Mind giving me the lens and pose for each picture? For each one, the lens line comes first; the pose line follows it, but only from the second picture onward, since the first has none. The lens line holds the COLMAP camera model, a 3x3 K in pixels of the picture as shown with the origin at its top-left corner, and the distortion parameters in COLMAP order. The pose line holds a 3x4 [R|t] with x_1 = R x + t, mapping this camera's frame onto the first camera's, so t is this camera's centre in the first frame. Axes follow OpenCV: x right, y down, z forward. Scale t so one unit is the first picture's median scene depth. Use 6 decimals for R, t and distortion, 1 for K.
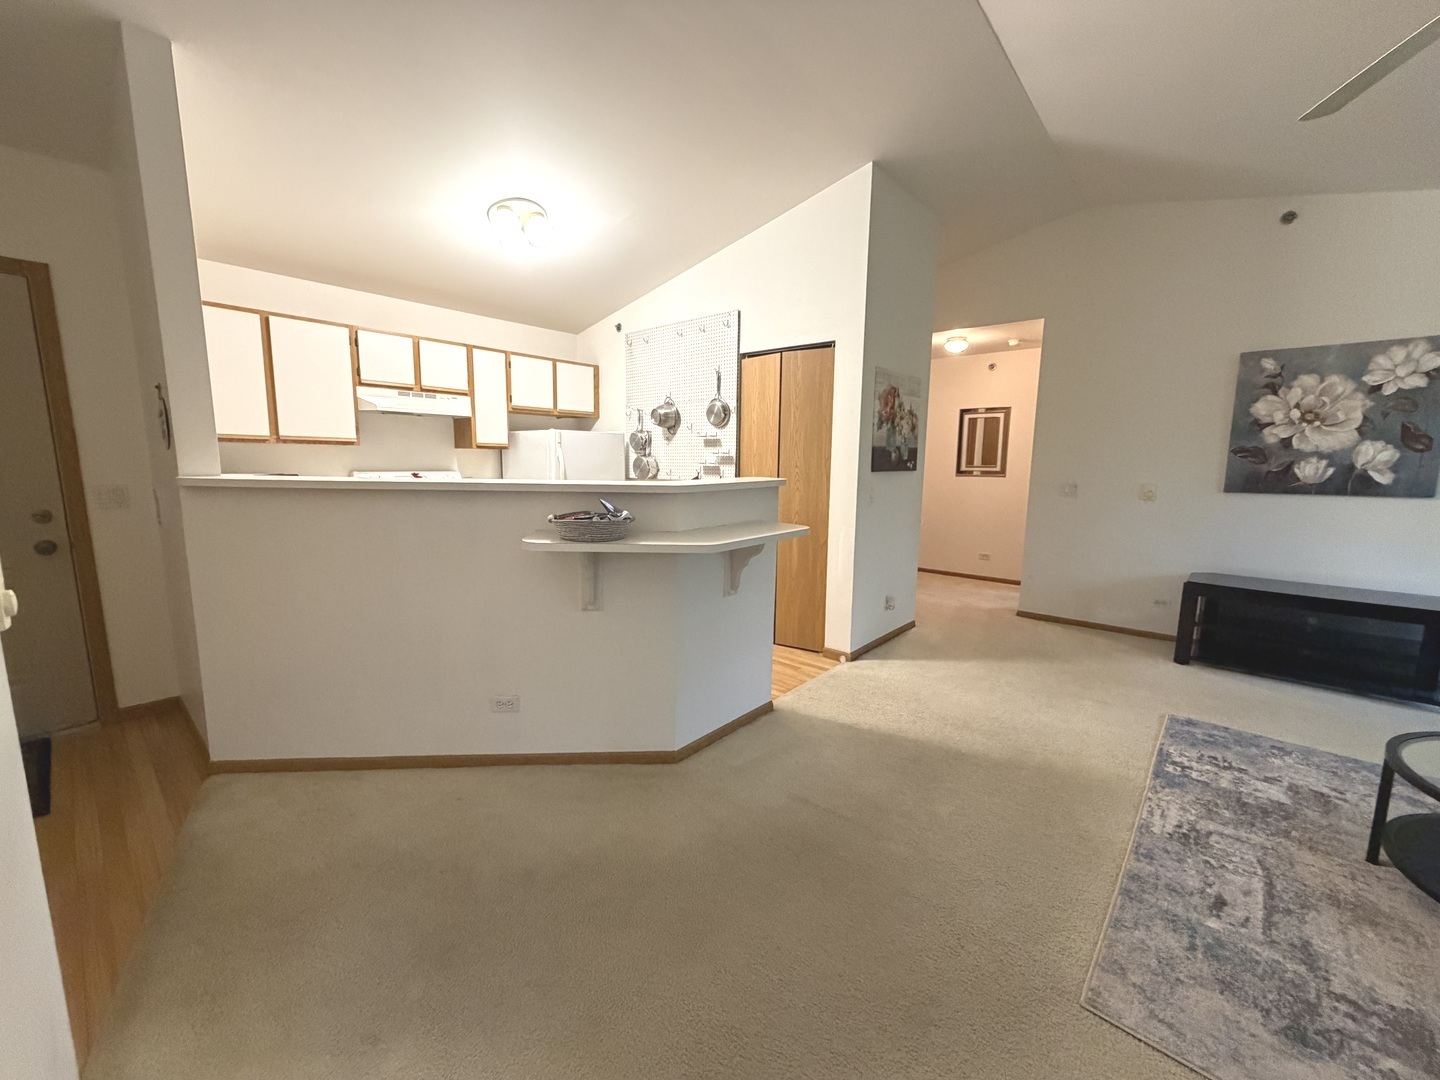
lens RADIAL K [[570.4, 0, 720.0], [0, 570.4, 540.0], [0, 0, 1]] dist [0.000728, -0.000301]
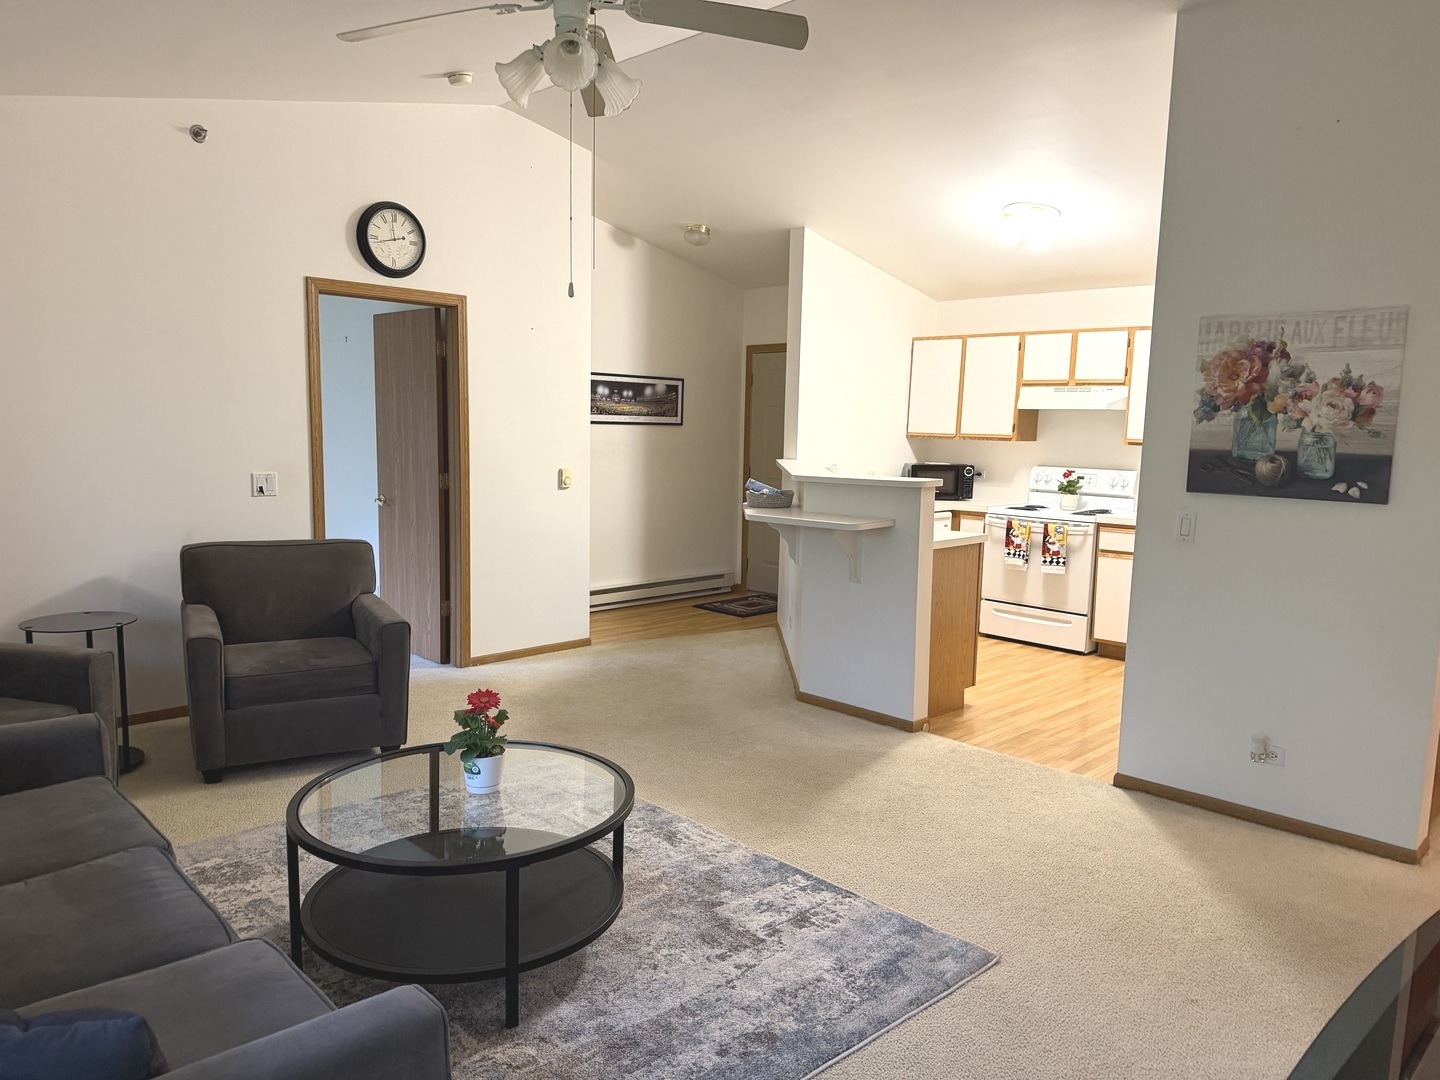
lens RADIAL K [[1014.6, 0, 703.7], [0, 1014.6, 555.2], [0, 0, 1]] dist [0.080181, -0.103567]
pose [[-0.084525, 0.118638, -0.989333, 1.454017], [-0.164676, 0.977570, 0.131297, -0.119356], [0.982719, 0.174017, -0.063093, 0.619993]]
